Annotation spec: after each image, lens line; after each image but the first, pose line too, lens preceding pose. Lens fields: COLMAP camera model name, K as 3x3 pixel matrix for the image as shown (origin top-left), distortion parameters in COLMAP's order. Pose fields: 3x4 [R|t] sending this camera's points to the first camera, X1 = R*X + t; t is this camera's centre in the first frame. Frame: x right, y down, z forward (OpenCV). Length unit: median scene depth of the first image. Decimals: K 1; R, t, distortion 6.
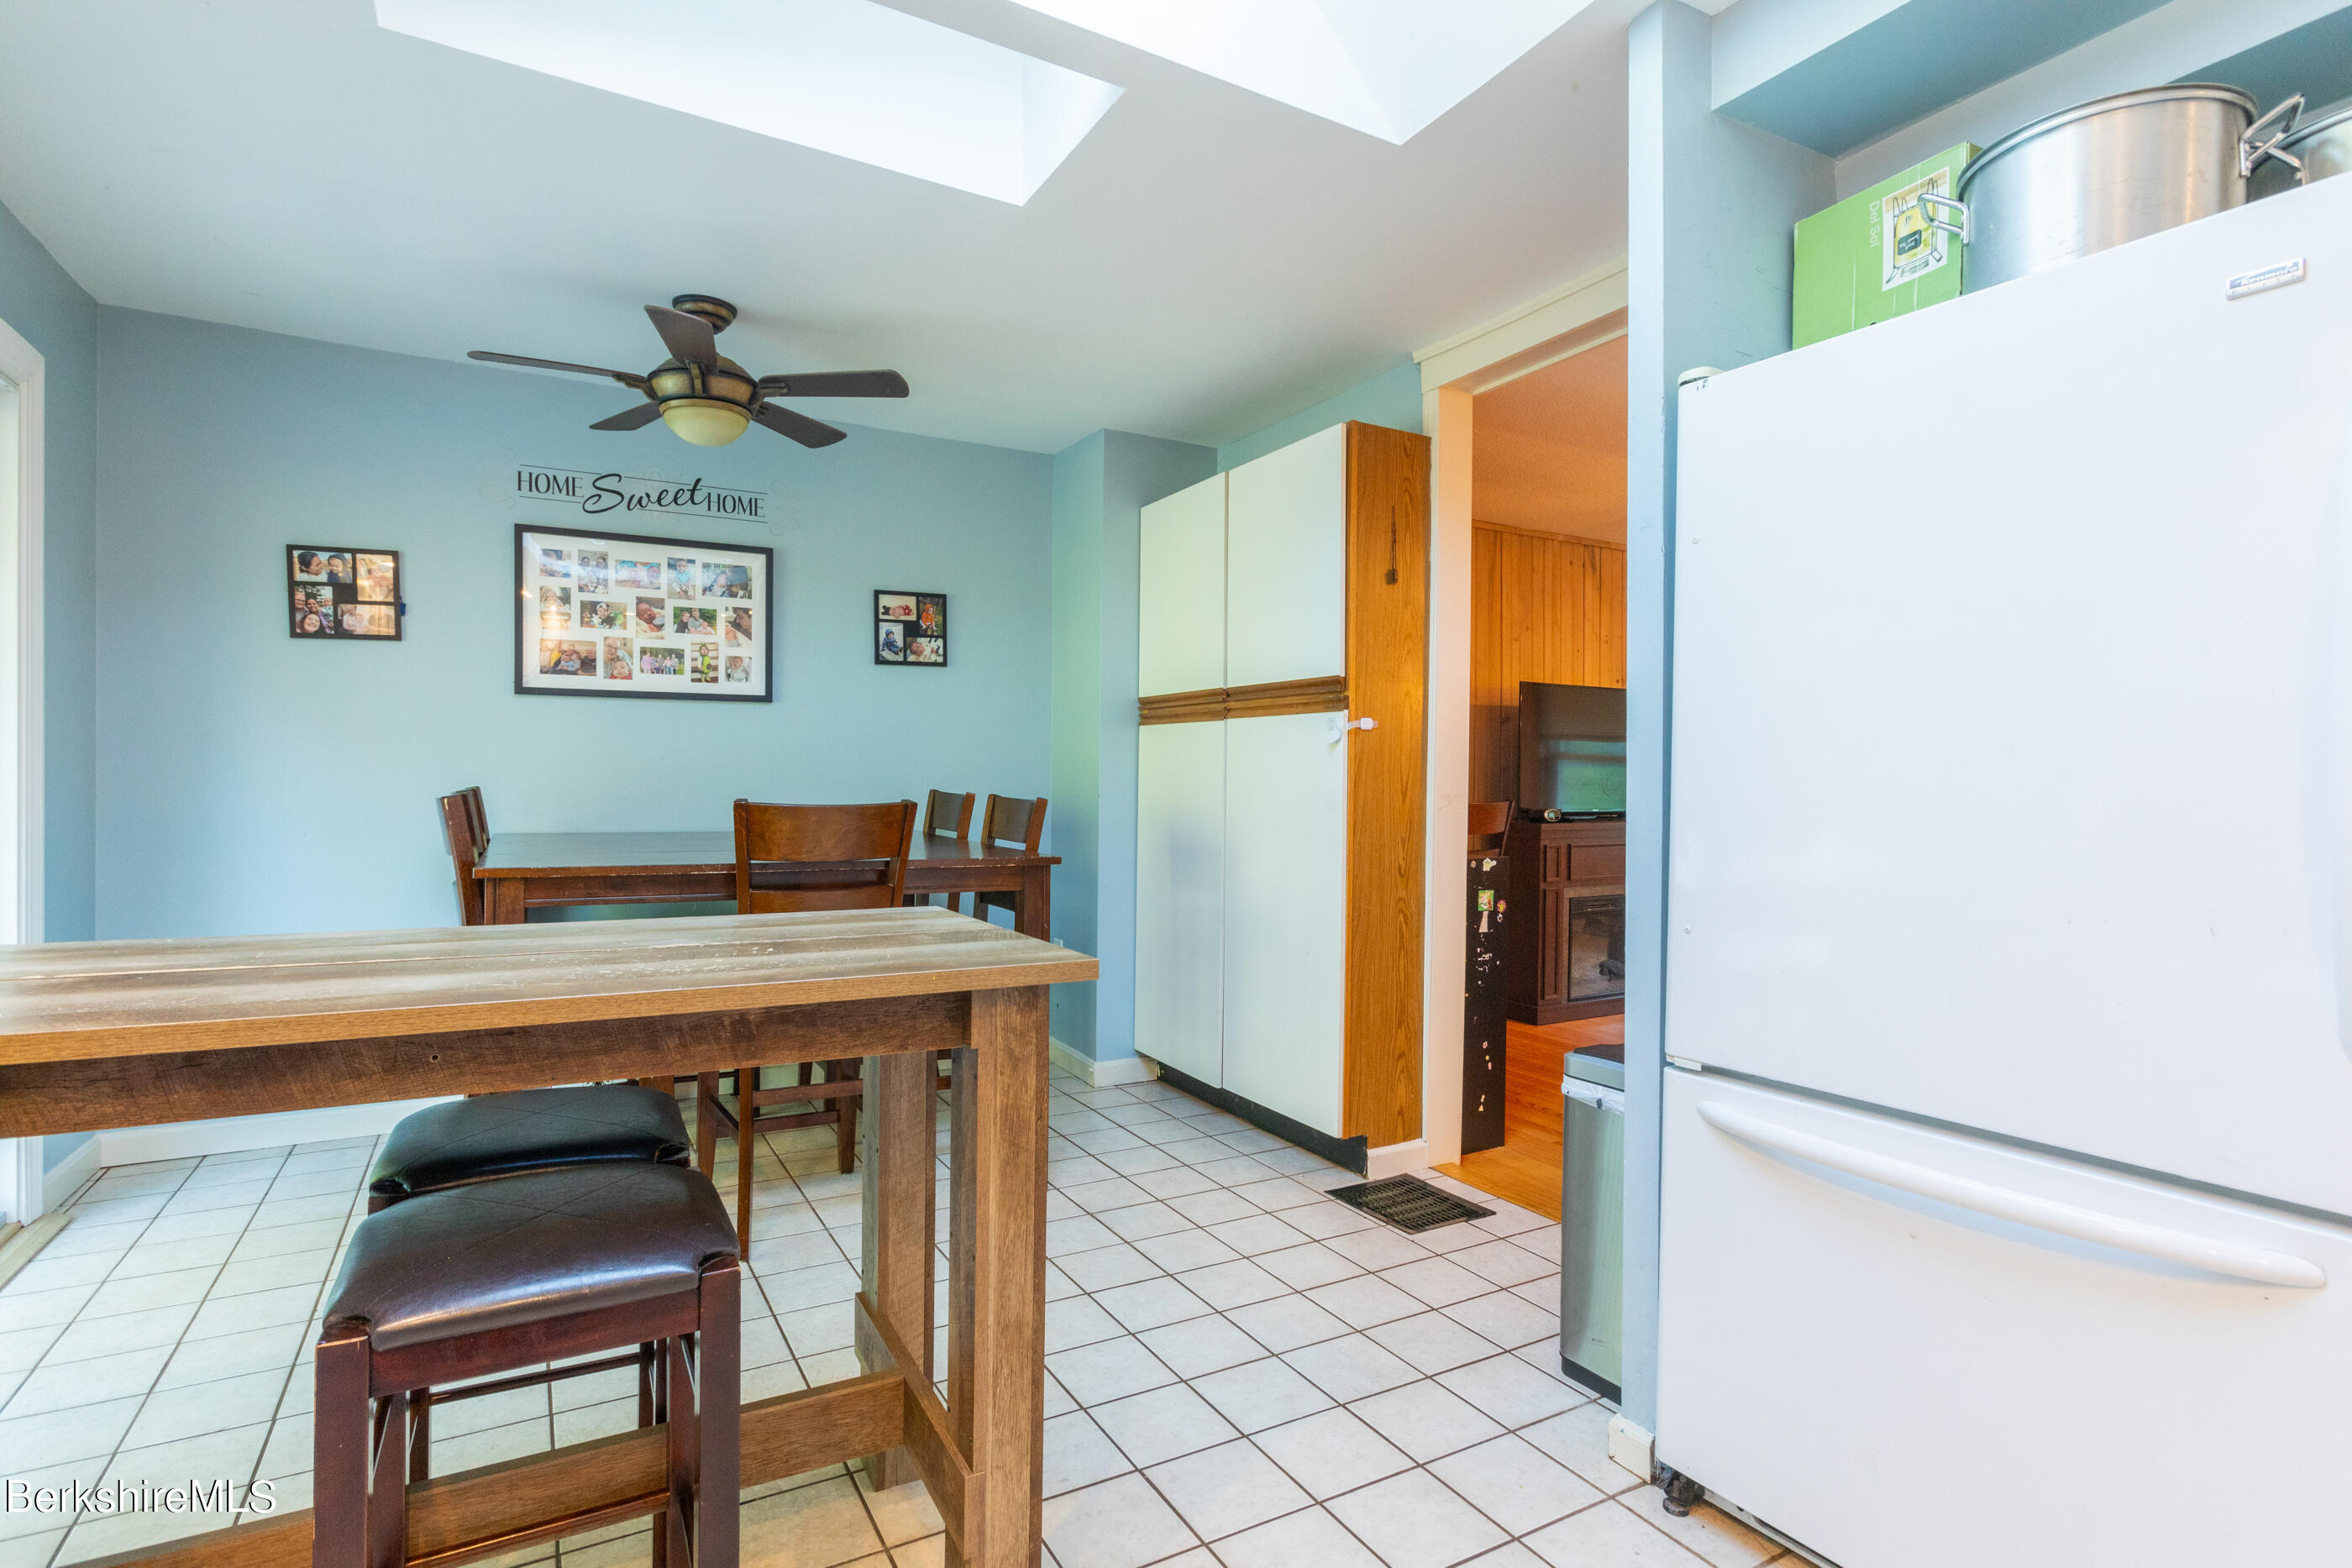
lens RADIAL K [[1140.7, 0, 1158.2], [0, 1140.7, 780.7], [0, 0, 1]] dist [-0.022432, 0.018439]
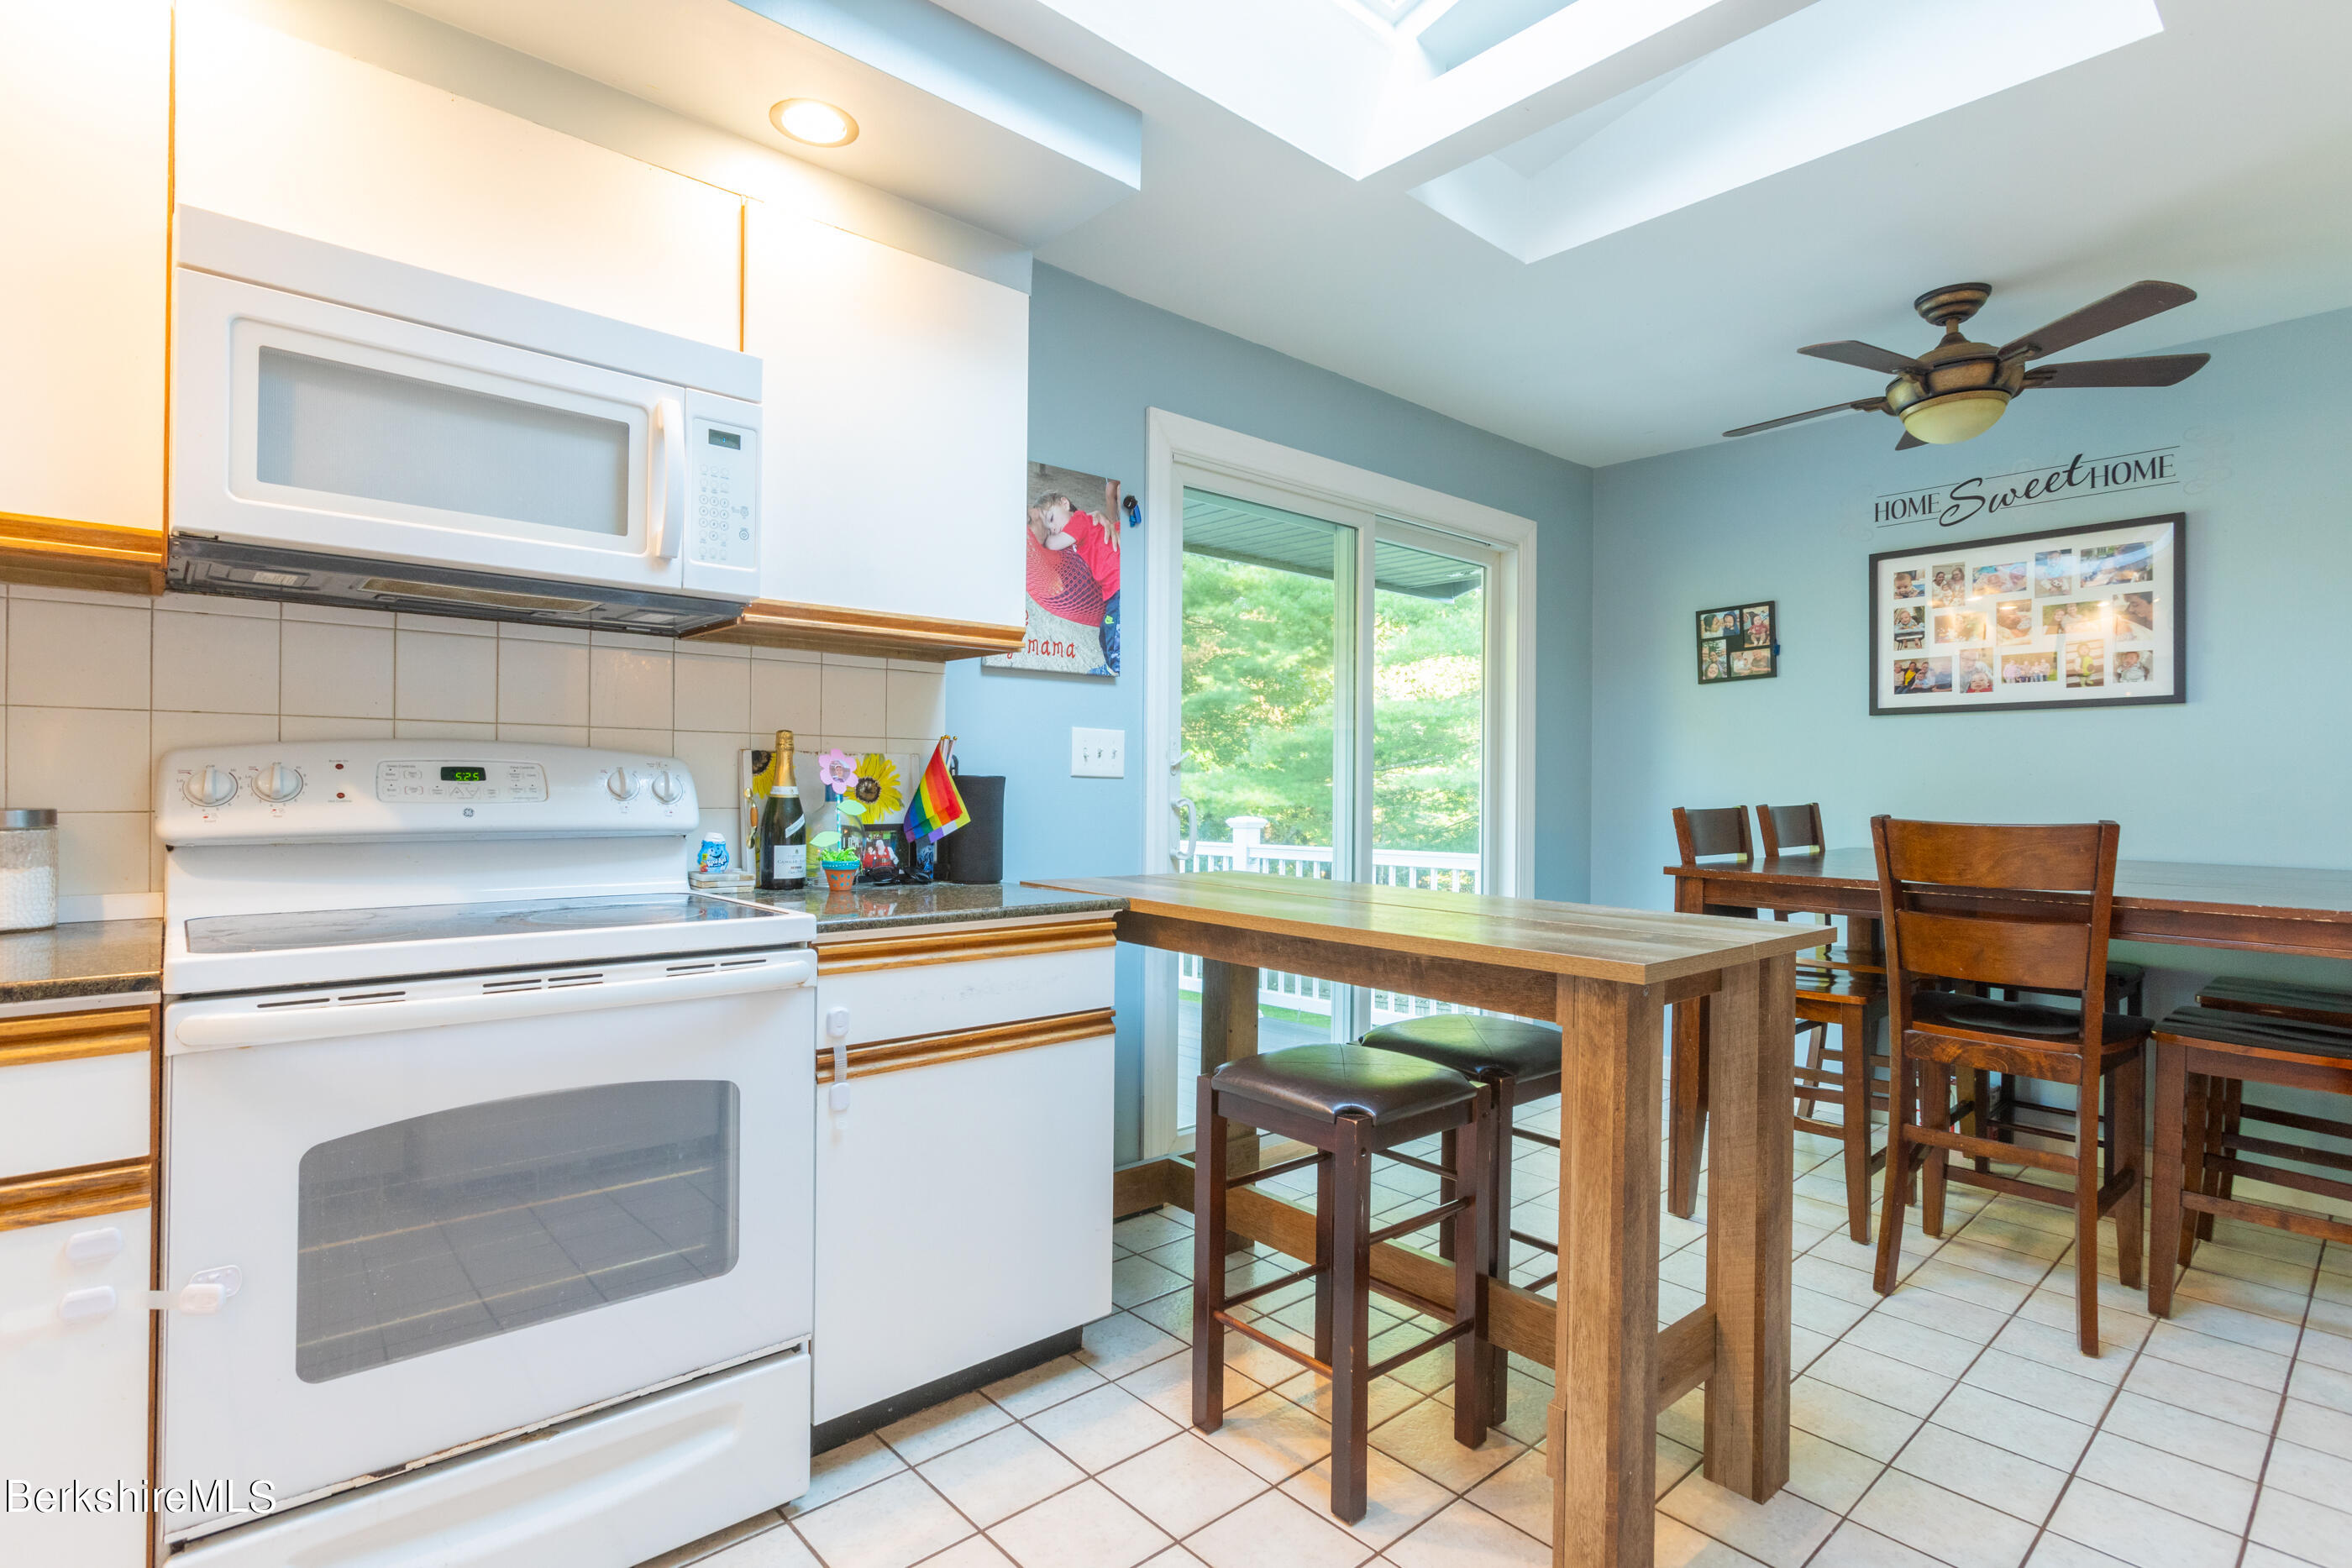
lens RADIAL K [[1140.7, 0, 1158.2], [0, 1140.7, 780.7], [0, 0, 1]] dist [-0.022432, 0.018439]
pose [[0.208260, -0.010200, -0.978020, 0.308780], [-0.010513, 0.999865, -0.012666, 0.003512], [0.978017, 0.012920, 0.208124, 0.132031]]
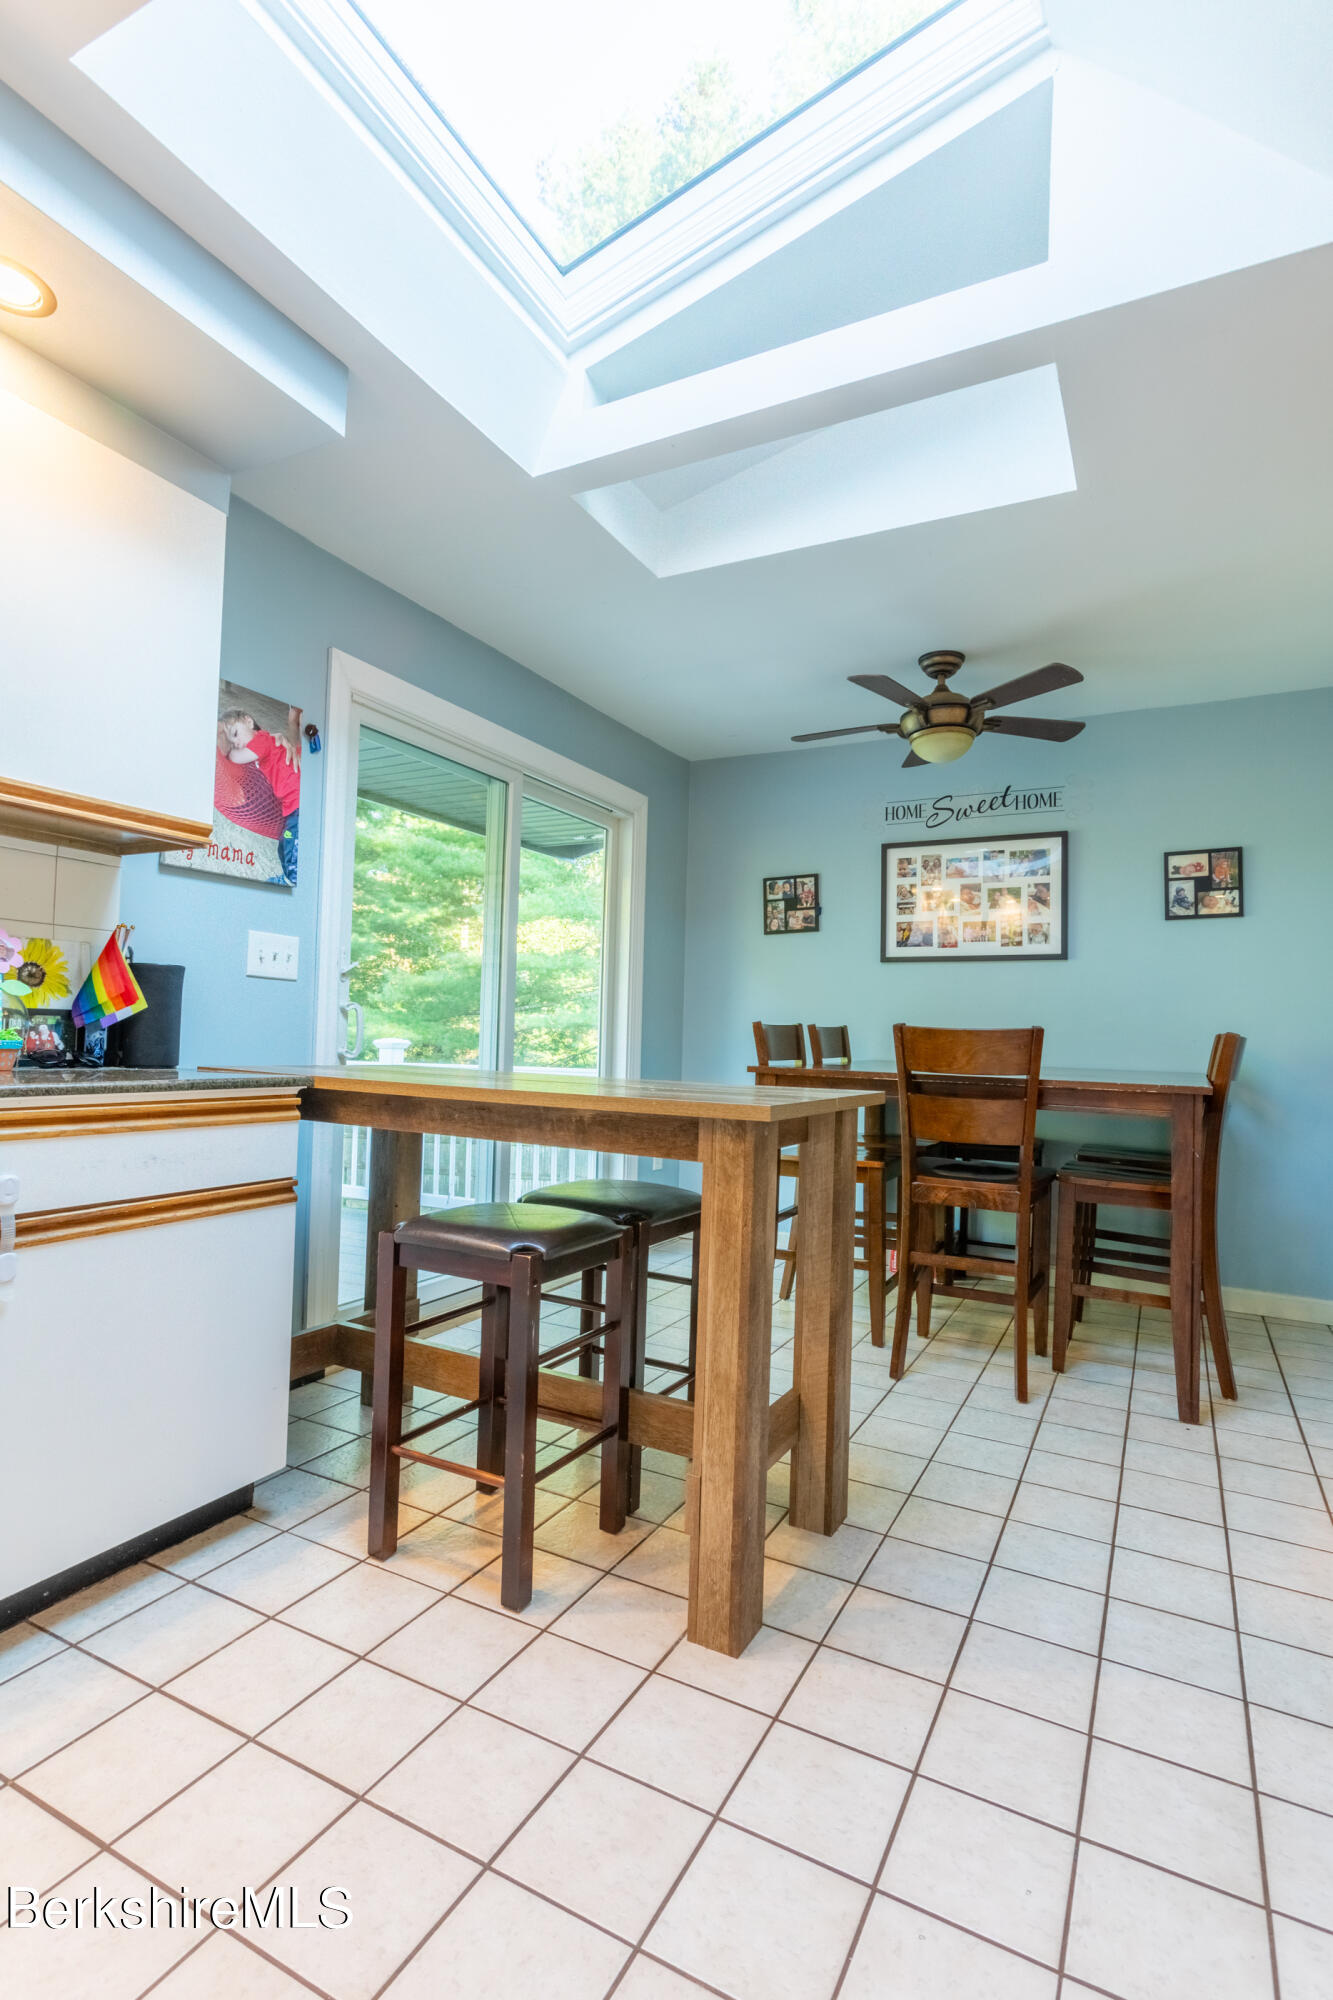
lens RADIAL K [[970.0, 0, 662.3], [0, 970.0, 1001.6], [0, 0, 1]] dist [-0.022432, 0.018439]
pose [[0.543140, -0.023836, -0.839304, 0.290601], [-0.026448, 0.998615, -0.045476, 0.033490], [0.839226, 0.046898, 0.541757, 0.109974]]
